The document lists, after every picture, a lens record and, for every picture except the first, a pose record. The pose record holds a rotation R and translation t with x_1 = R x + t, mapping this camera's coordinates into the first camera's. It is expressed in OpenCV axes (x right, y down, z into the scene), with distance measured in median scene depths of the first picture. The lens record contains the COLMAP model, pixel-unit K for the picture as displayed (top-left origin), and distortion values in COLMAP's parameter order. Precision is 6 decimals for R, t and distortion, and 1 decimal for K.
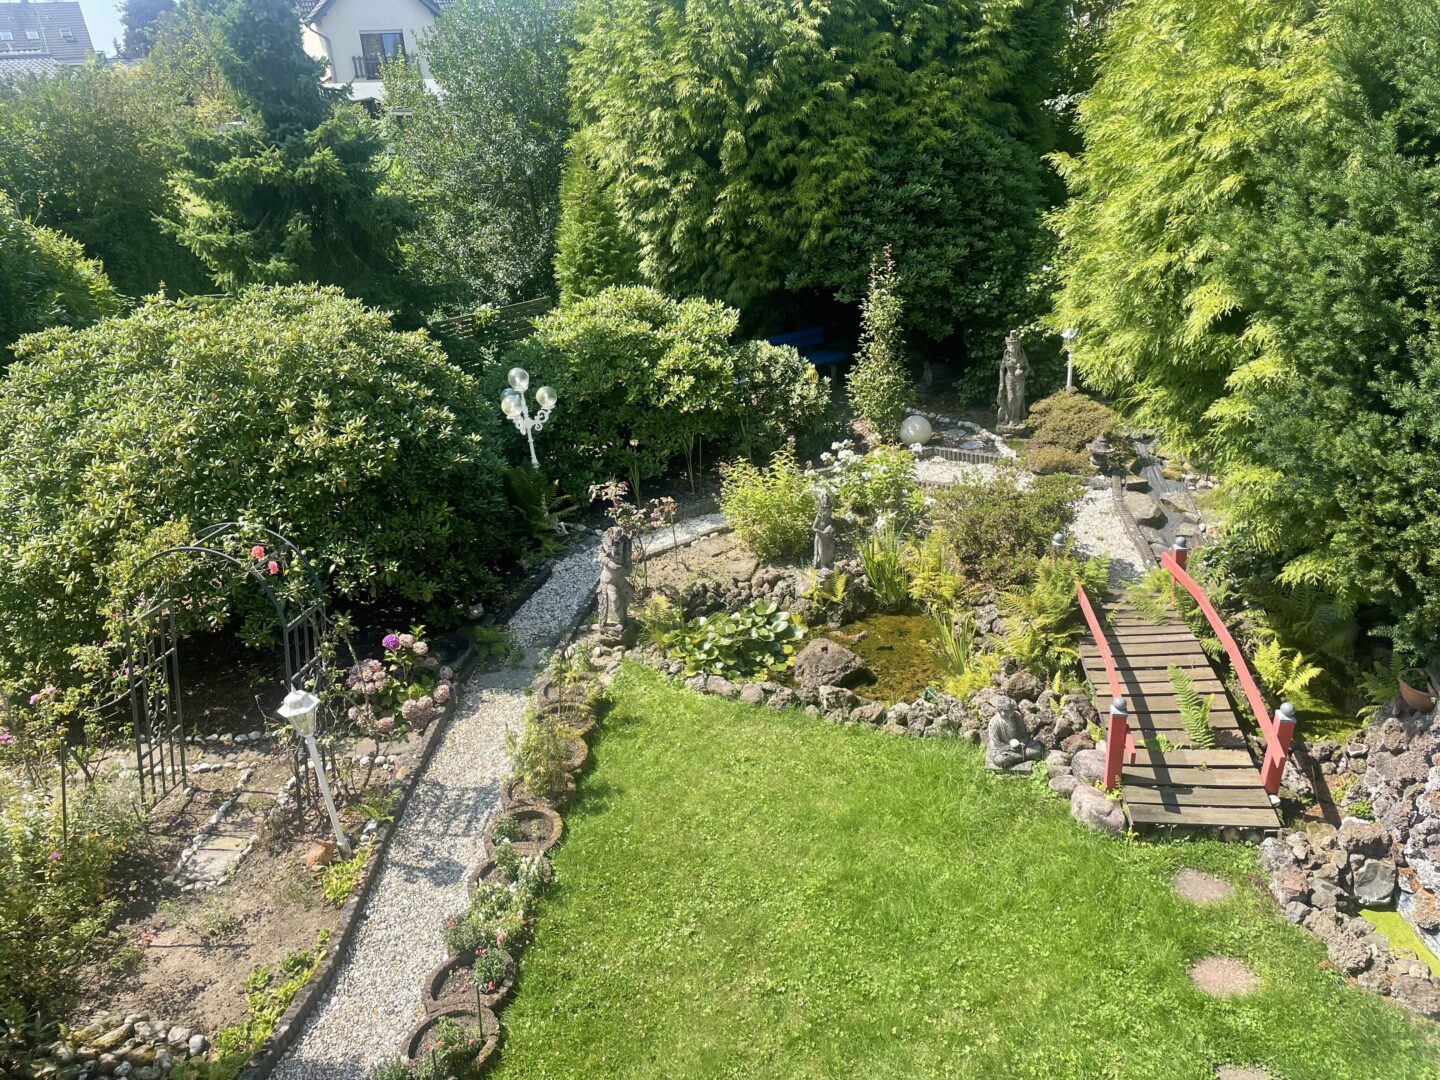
lens RADIAL K [[1105.6, 0, 720.0], [0, 1105.6, 540.0], [0, 0, 1]] dist [0.094202, 0.000346]
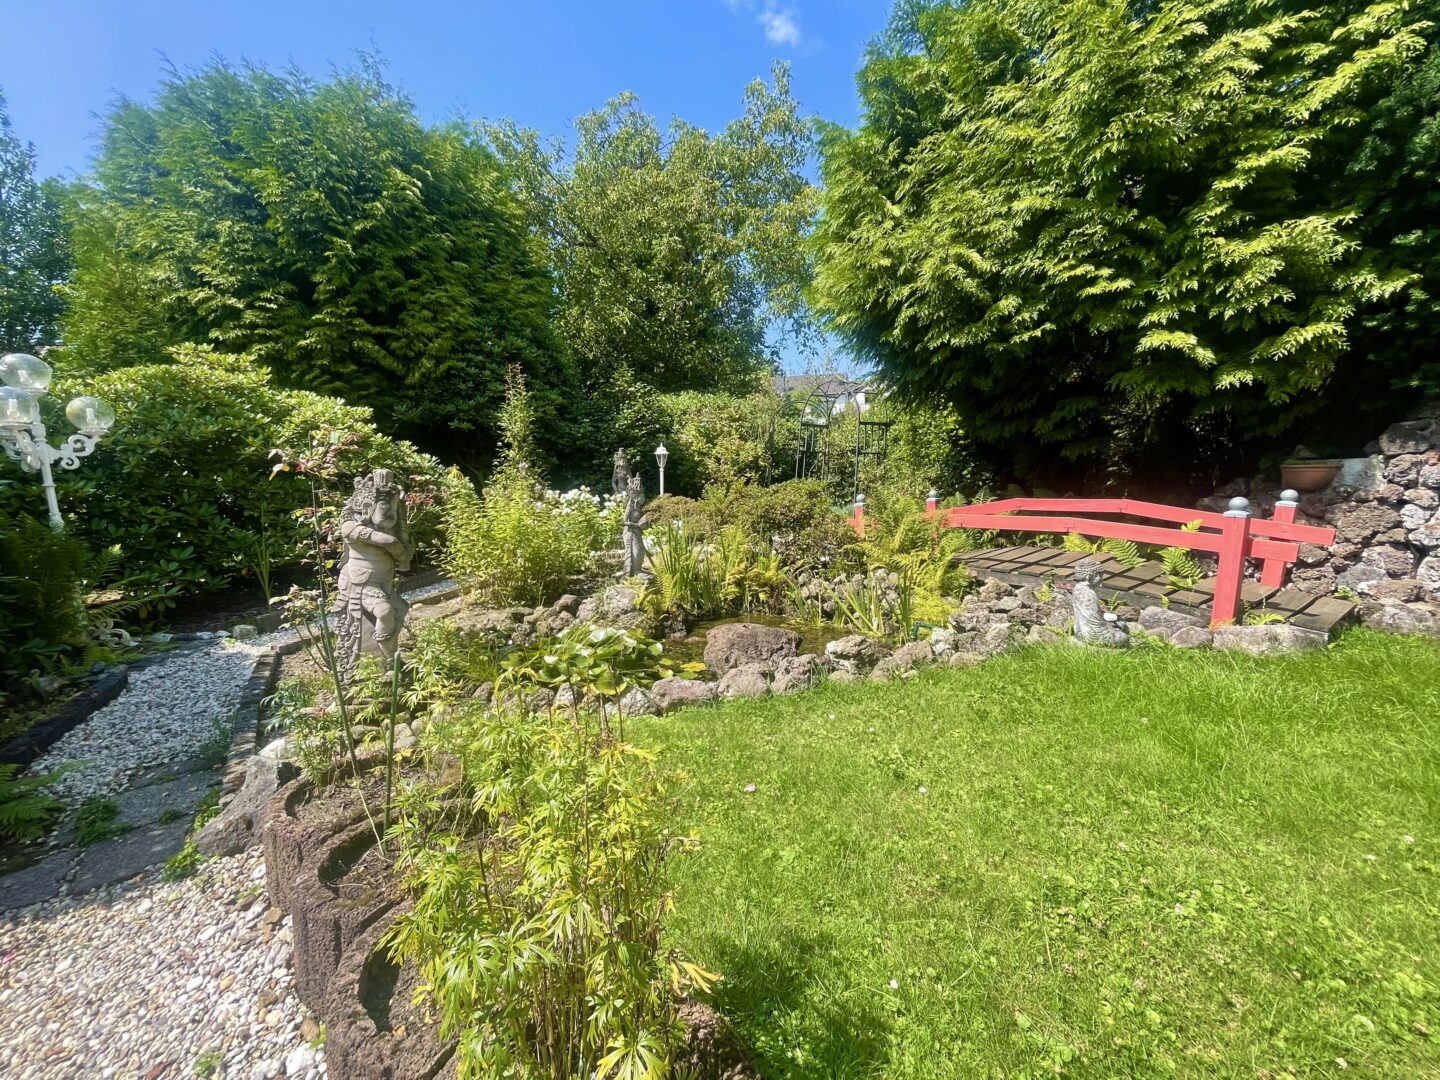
lens RADIAL K [[575.8, 0, 717.9], [0, 575.8, 544.2], [0, 0, 1]] dist [-0.001107, 0.000320]
pose [[0.697799, -0.035509, 0.715413, -0.128553], [0.273455, 0.936330, -0.220249, 0.090556], [-0.662042, 0.349322, 0.663080, 0.523239]]
